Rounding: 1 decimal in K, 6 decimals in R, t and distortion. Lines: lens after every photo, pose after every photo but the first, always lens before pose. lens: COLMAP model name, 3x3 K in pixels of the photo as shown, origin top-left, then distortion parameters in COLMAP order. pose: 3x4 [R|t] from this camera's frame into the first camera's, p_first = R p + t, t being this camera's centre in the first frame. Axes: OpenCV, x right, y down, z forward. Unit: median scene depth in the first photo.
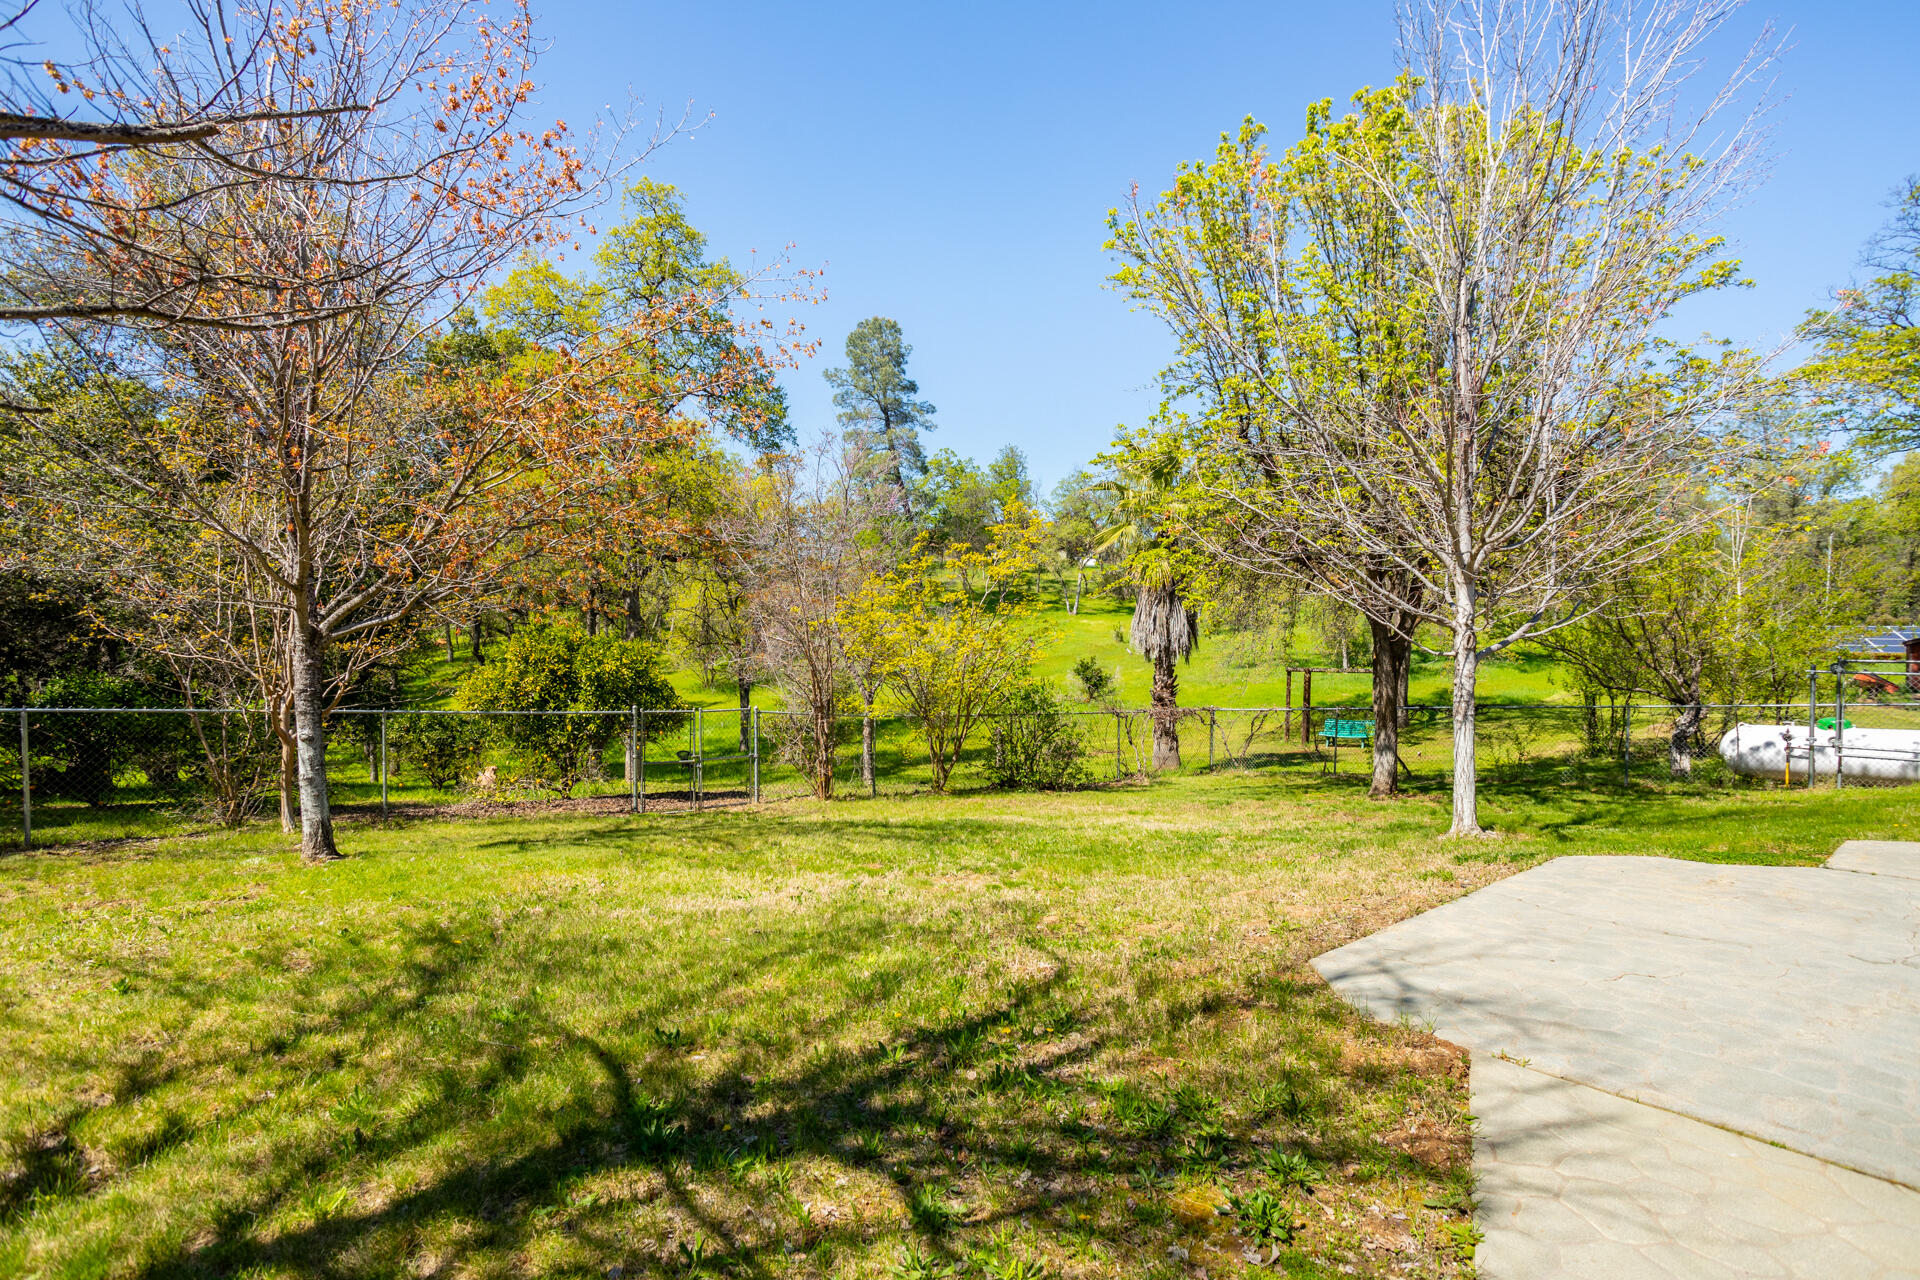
lens RADIAL K [[938.2, 0, 965.0], [0, 938.2, 641.7], [0, 0, 1]] dist [-0.035292, 0.003958]
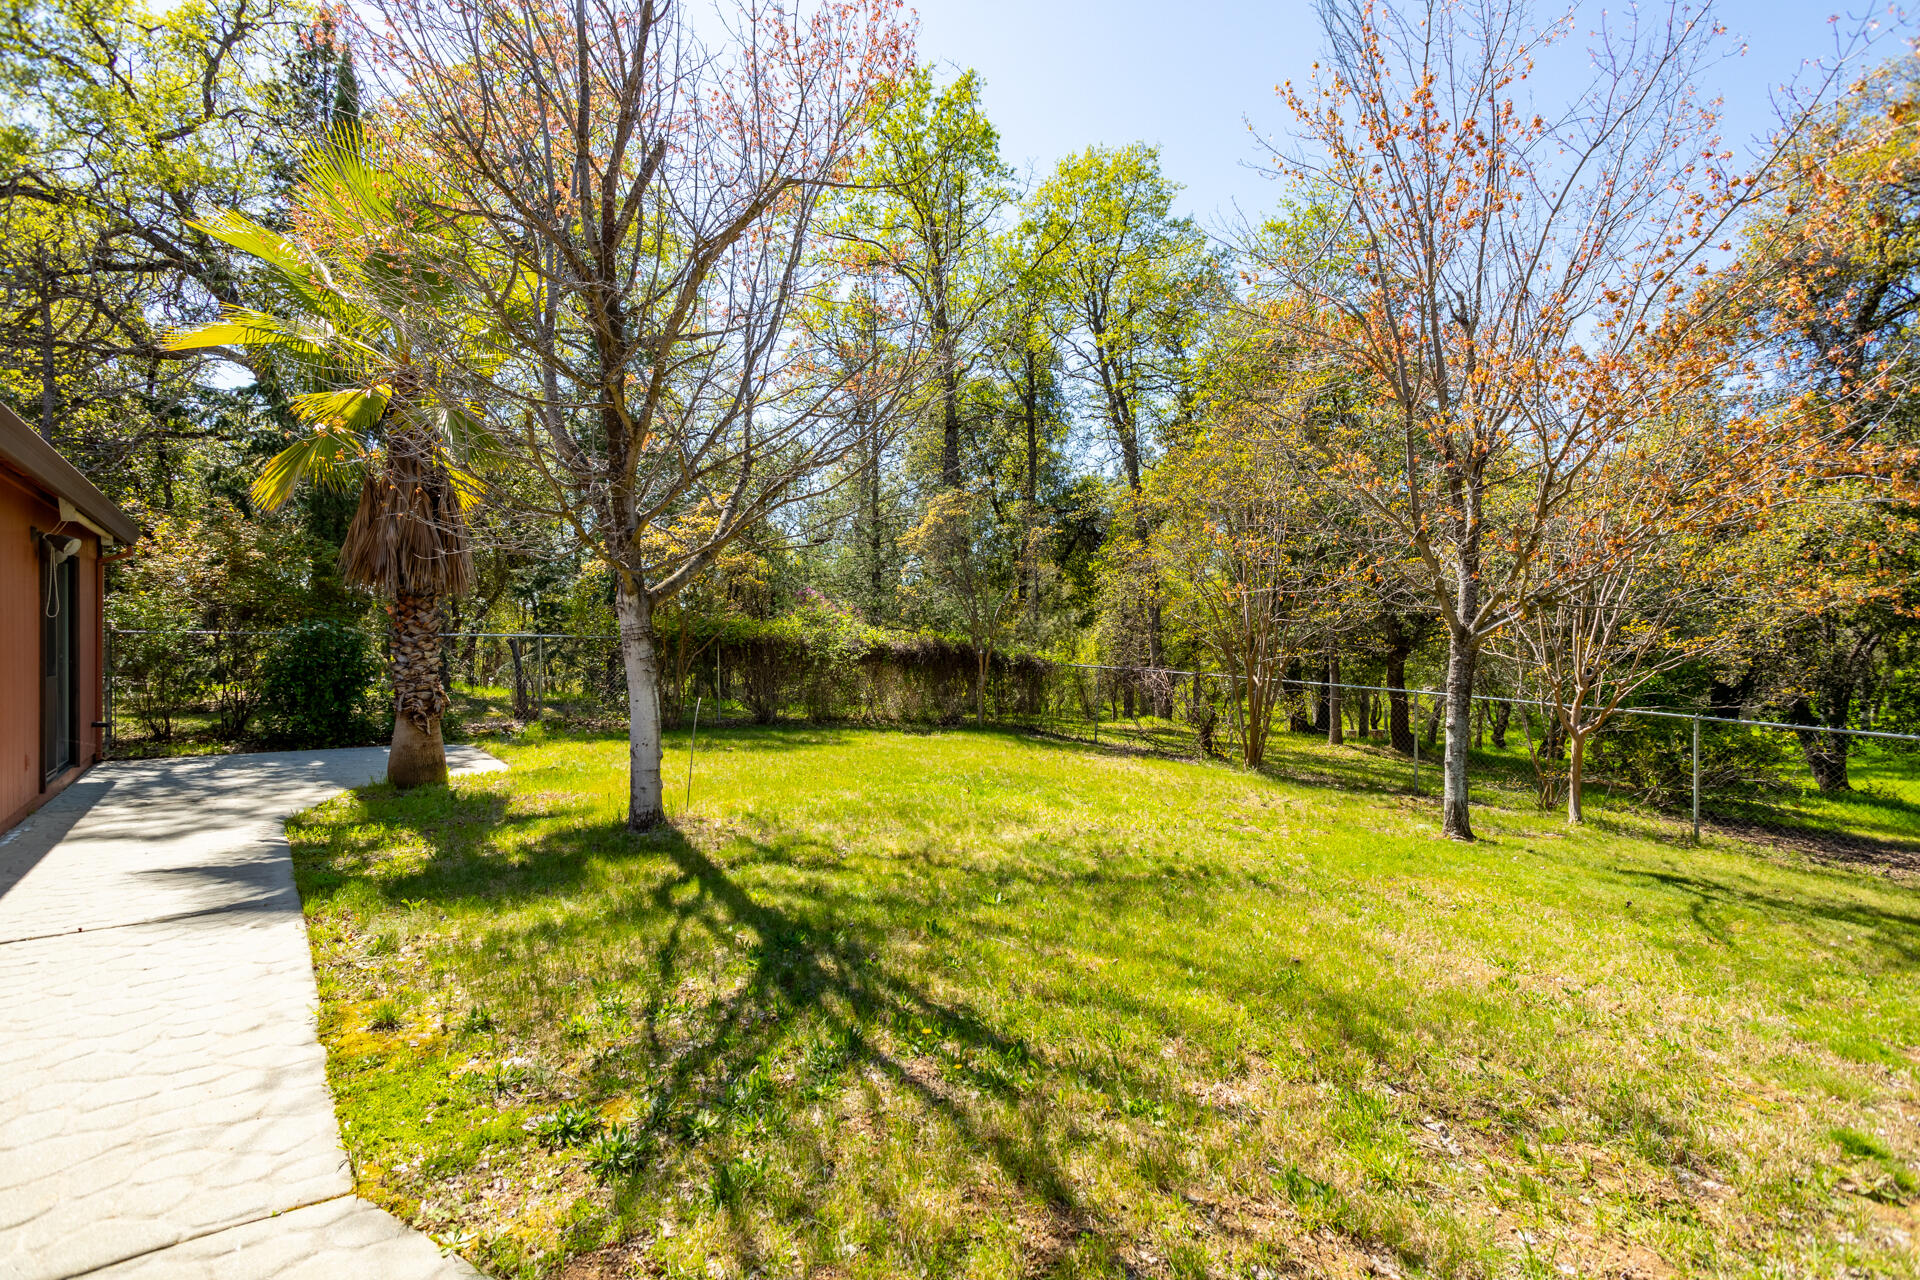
lens RADIAL K [[938.2, 0, 966.8], [0, 938.2, 641.5], [0, 0, 1]] dist [-0.035292, 0.003958]
pose [[-0.057813, -0.001514, -0.998326, 0.988715], [0.001276, 0.999998, -0.001591, 0.007214], [0.998327, -0.001365, -0.057811, 1.062618]]
